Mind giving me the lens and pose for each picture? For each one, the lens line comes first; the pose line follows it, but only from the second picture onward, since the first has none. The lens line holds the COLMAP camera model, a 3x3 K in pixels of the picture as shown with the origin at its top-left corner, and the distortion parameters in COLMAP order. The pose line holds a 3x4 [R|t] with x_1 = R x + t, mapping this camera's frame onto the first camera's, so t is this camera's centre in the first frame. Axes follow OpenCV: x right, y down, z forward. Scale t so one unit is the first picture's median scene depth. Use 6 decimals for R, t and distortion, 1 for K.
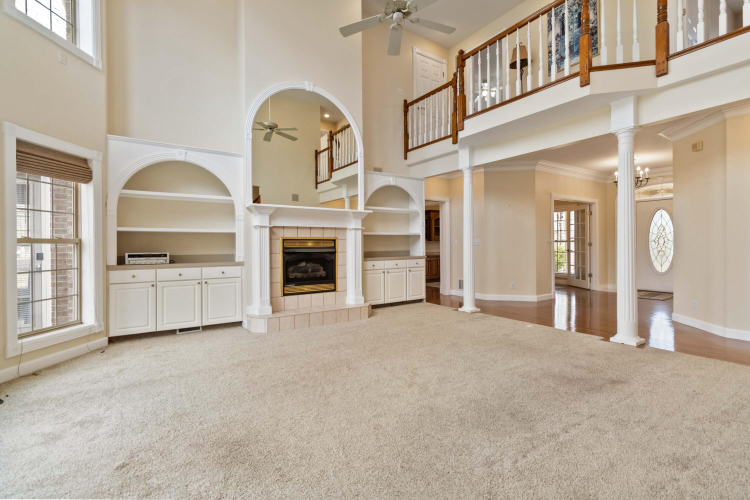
lens RADIAL K [[320.8, 0, 375.0], [0, 320.8, 250.0], [0, 0, 1]] dist [-0.002292, -0.000240]
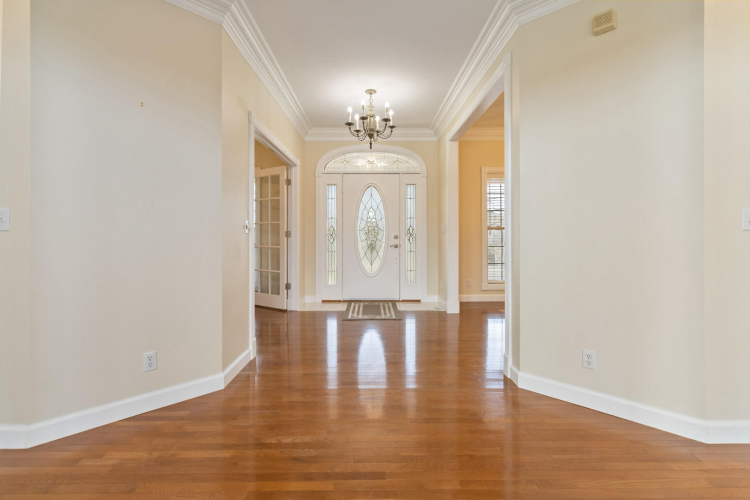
lens RADIAL K [[351.3, 0, 376.5], [0, 351.3, 231.0], [0, 0, 1]] dist [-0.000956, -0.000235]
pose [[0.533164, 0.017388, 0.845834, 0.413520], [0.010978, 0.999562, -0.027469, -0.007305], [-0.845941, 0.023931, 0.532739, 1.021799]]
